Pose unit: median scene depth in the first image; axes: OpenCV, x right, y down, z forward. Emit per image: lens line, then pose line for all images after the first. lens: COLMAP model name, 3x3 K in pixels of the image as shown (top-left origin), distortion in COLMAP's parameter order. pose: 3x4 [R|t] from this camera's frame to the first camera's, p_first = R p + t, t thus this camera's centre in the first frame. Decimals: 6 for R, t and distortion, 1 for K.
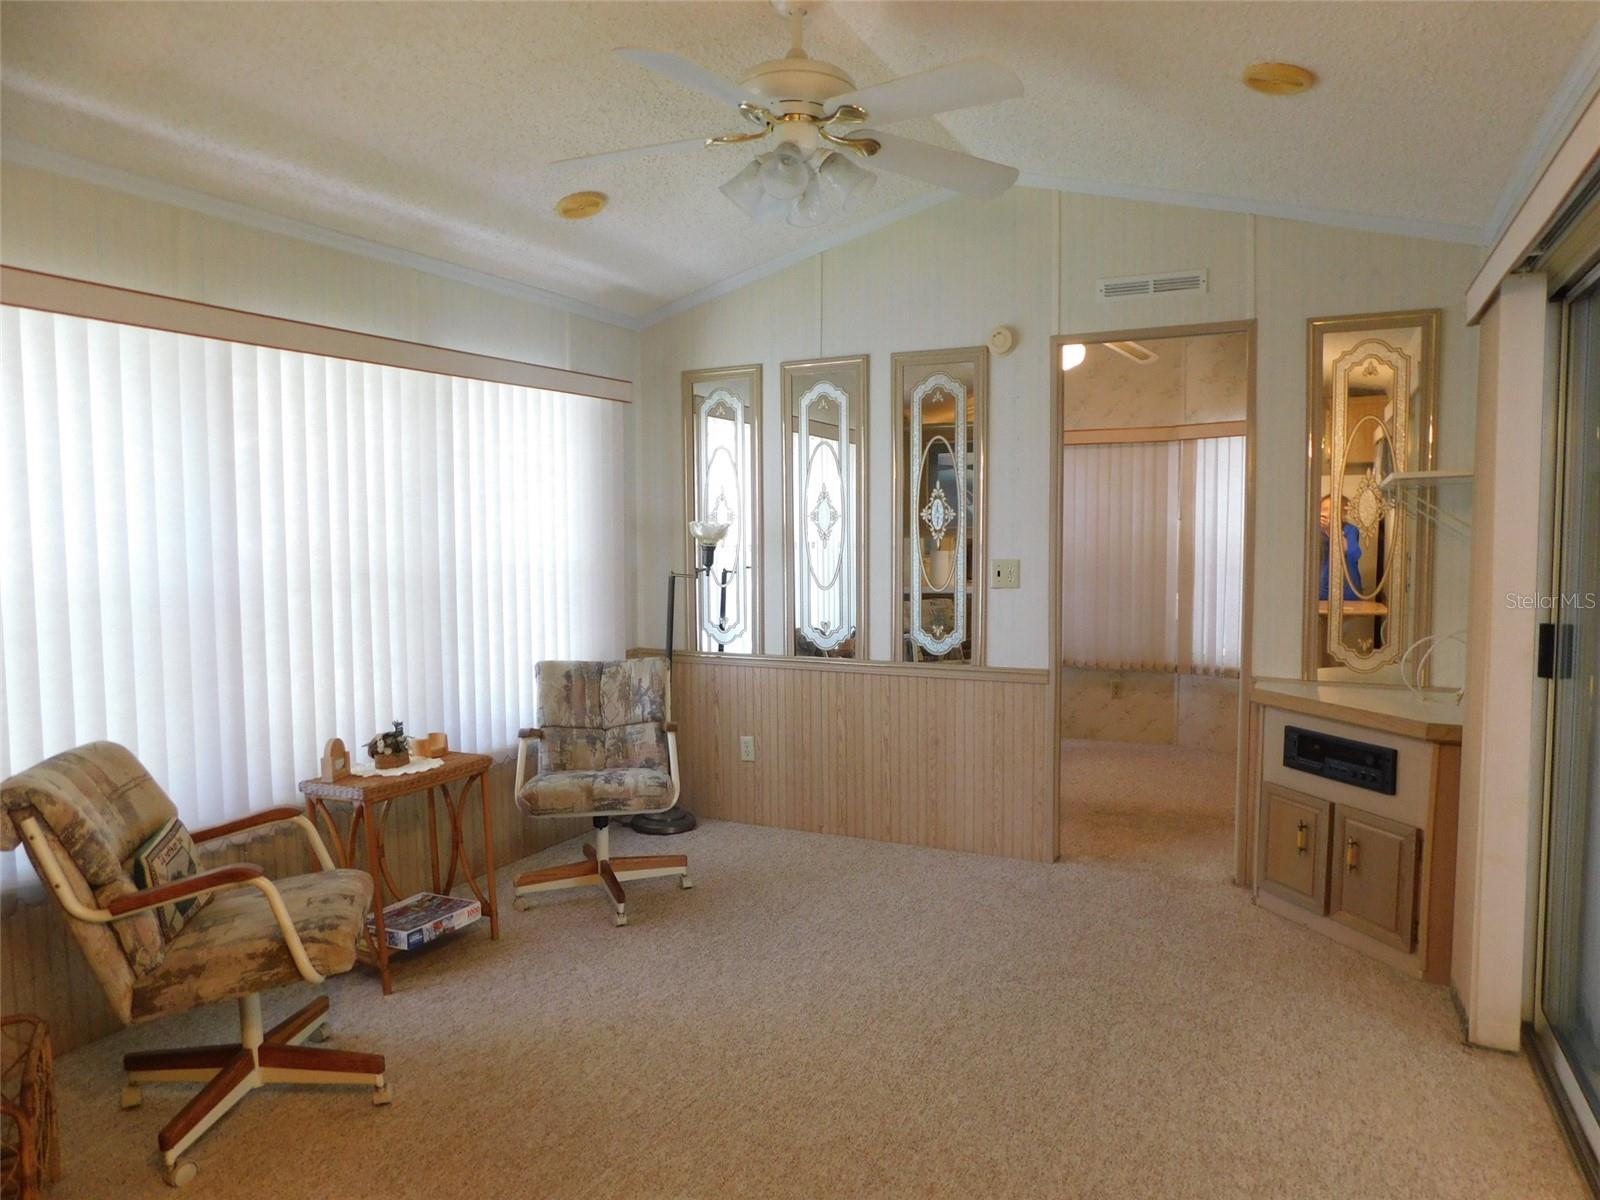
lens RADIAL K [[1054.1, 0, 810.5], [0, 1054.1, 597.8], [0, 0, 1]] dist [-0.066207, 0.042356]
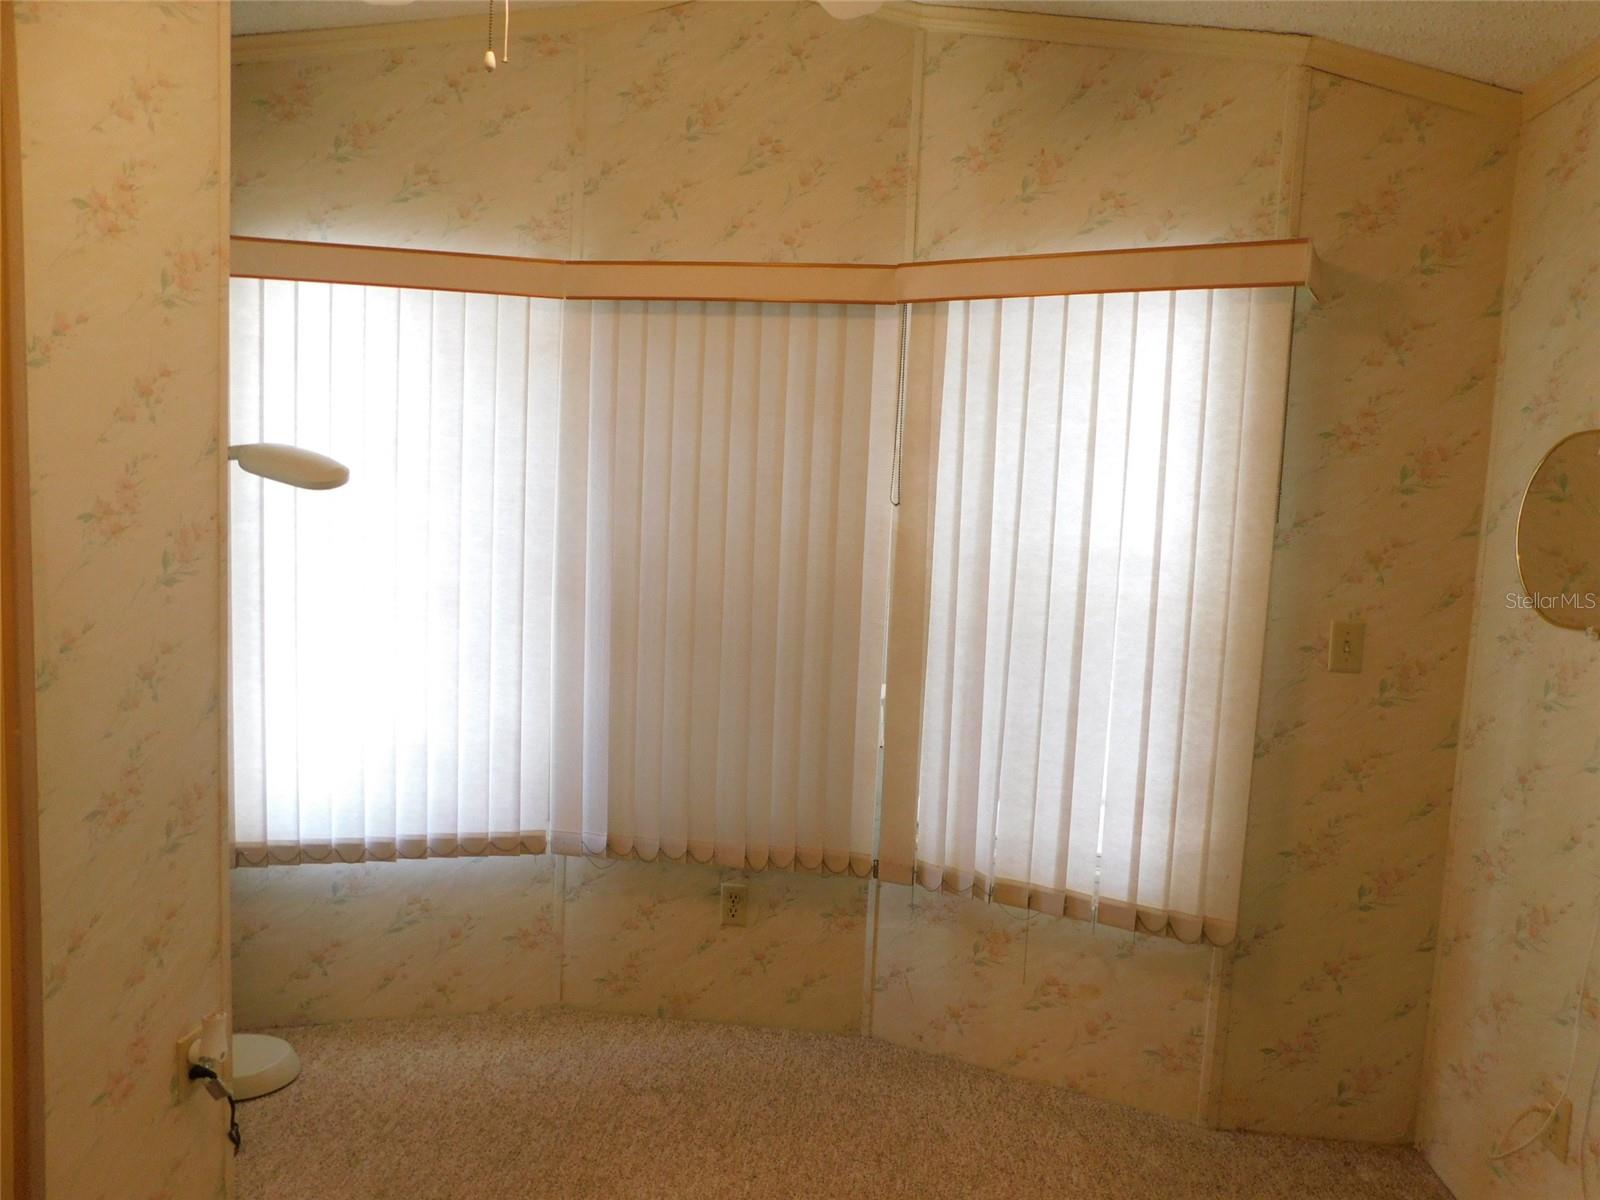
lens RADIAL K [[1054.1, 0, 797.9], [0, 1054.1, 602.0], [0, 0, 1]] dist [-0.066207, 0.042356]
pose [[0.943967, 0.018795, 0.329504, 0.178334], [-0.023208, 0.999686, 0.009464, -0.038989], [-0.329223, -0.016581, 0.944107, 0.607328]]
